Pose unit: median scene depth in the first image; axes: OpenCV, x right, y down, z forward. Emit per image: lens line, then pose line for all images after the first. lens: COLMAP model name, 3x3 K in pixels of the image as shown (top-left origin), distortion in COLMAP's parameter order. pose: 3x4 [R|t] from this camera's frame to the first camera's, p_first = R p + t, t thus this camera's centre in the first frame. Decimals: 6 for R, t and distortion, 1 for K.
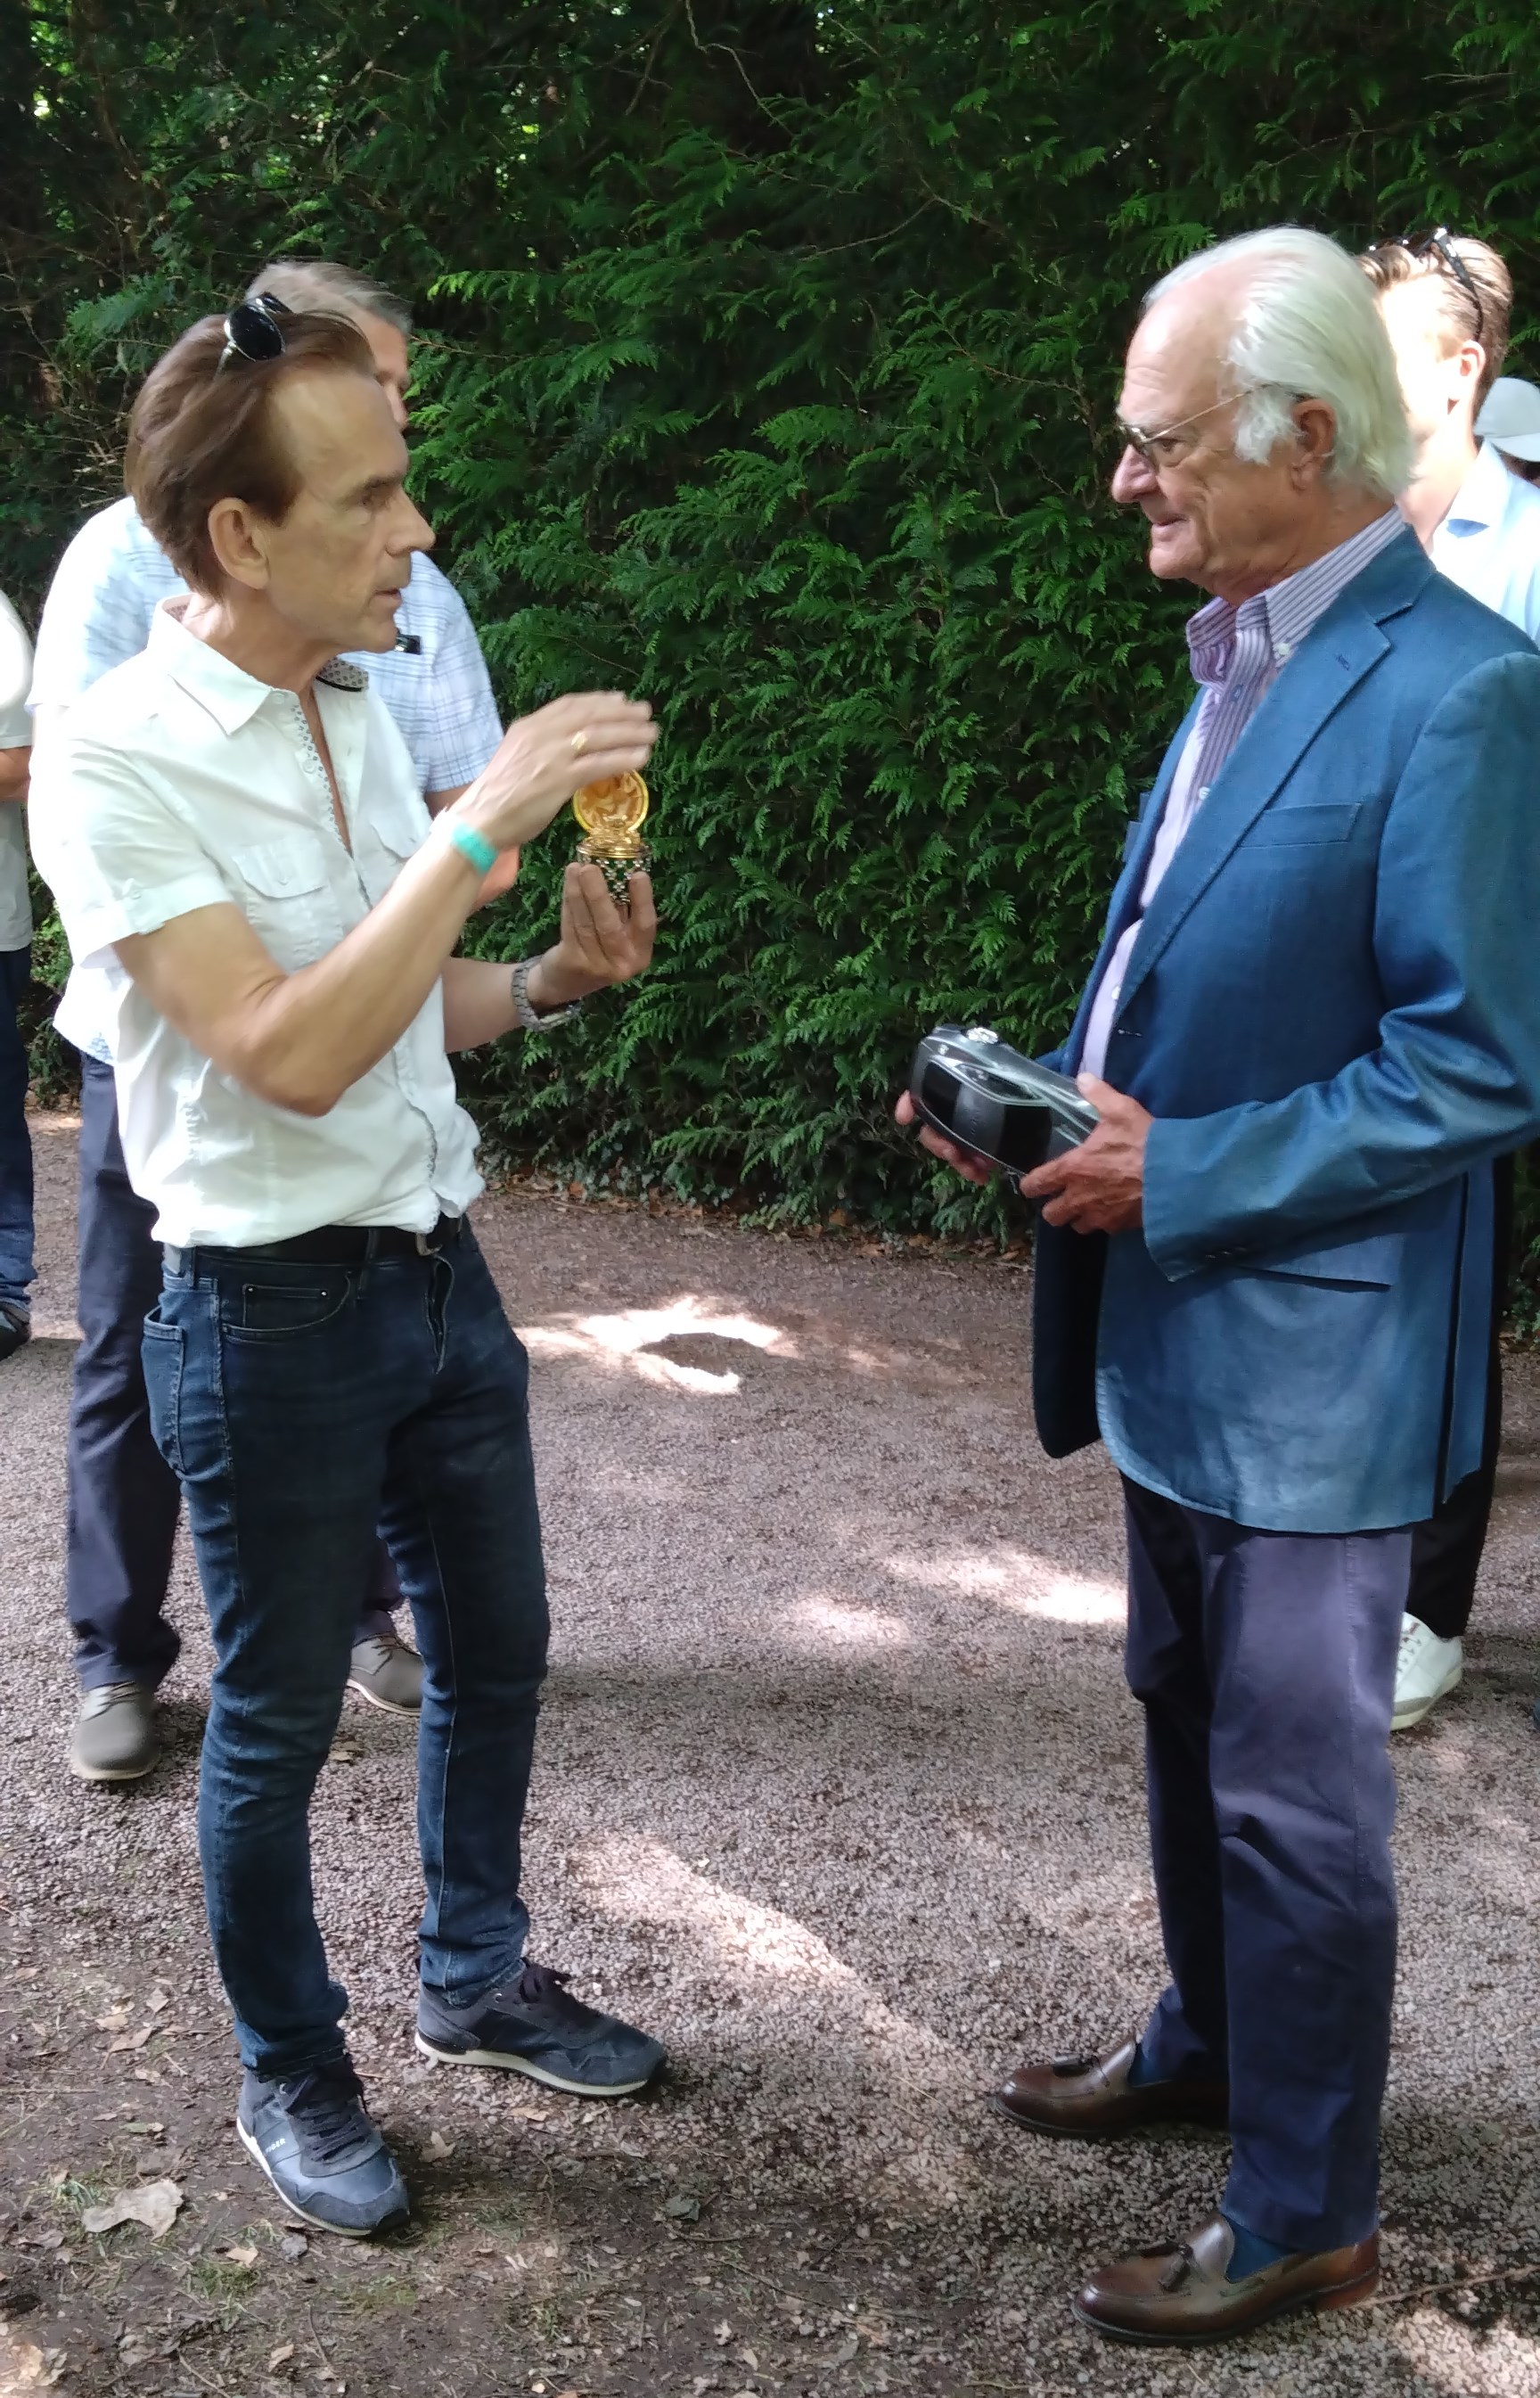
lens RADIAL K [[2884.7, 0, 758.6], [0, 2884.7, 1399.0], [0, 0, 1]] dist [0.128295, -0.347317]
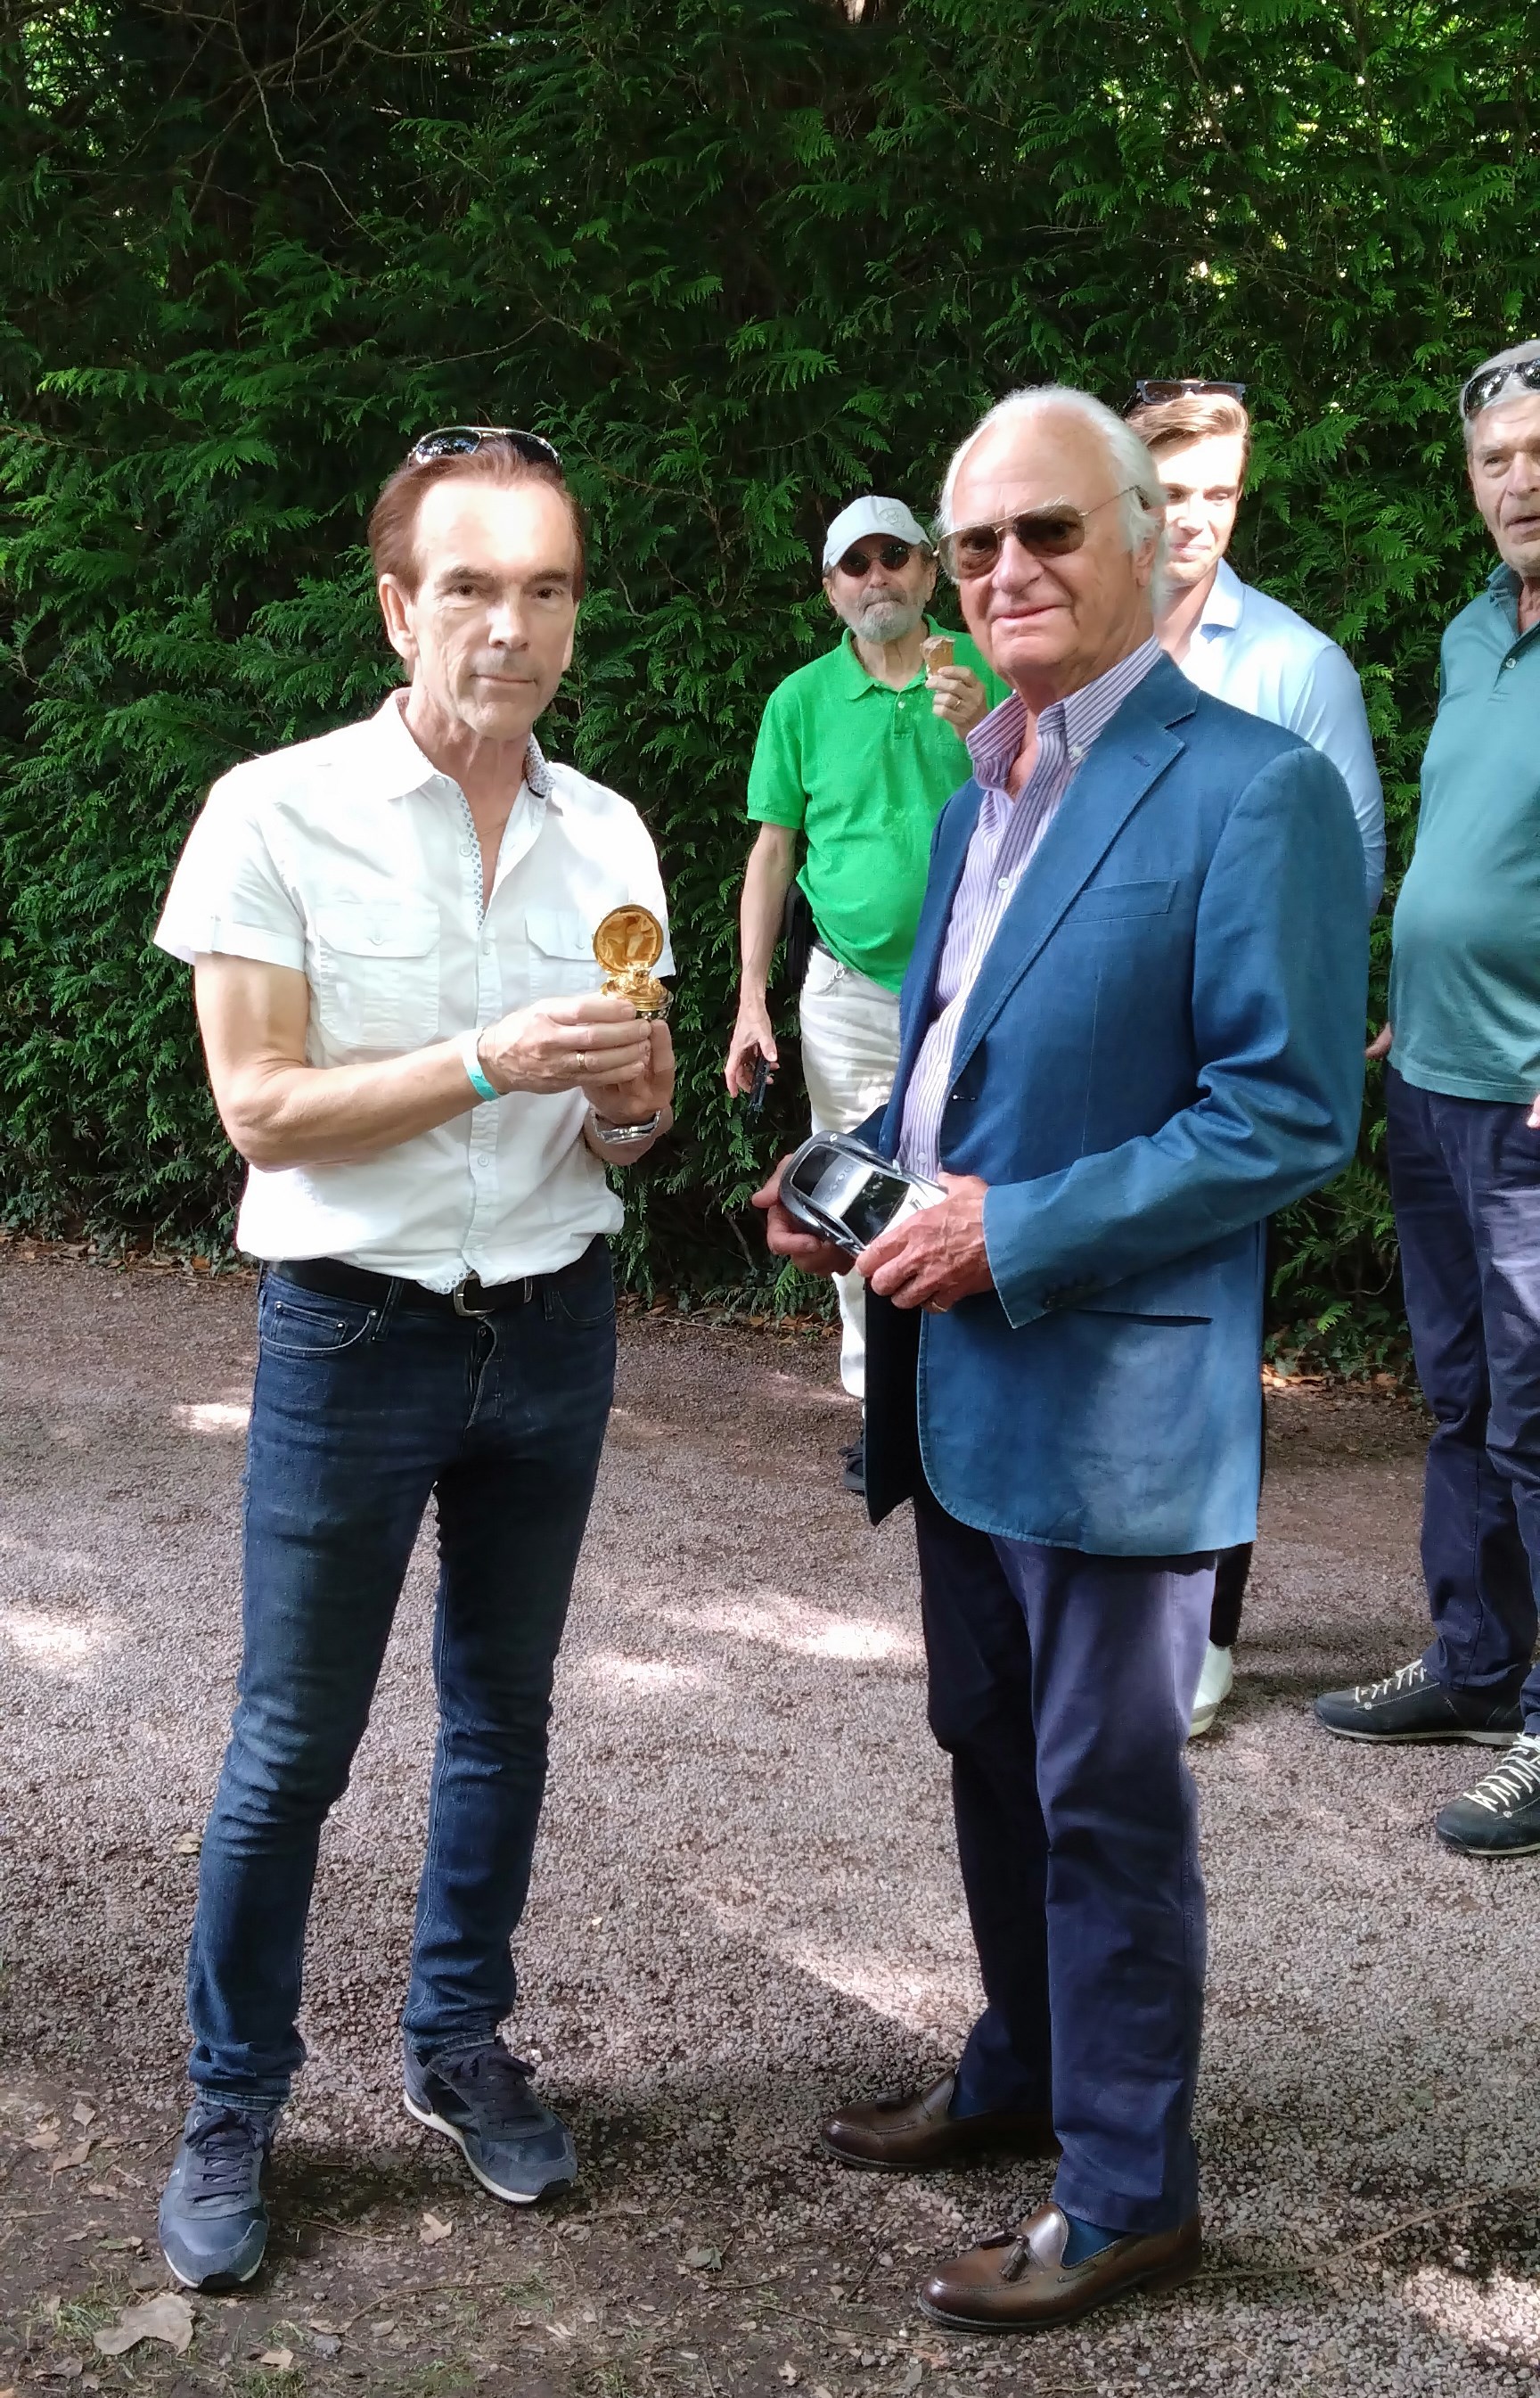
lens RADIAL K [[2888.3, 0, 760.1], [0, 2888.3, 1213.9], [0, 0, 1]] dist [0.104684, -0.240480]
pose [[0.973462, -0.036536, 0.225915, -0.216984], [0.055533, 0.995381, -0.078311, -0.003022], [-0.222010, 0.088779, 0.970994, -0.021661]]
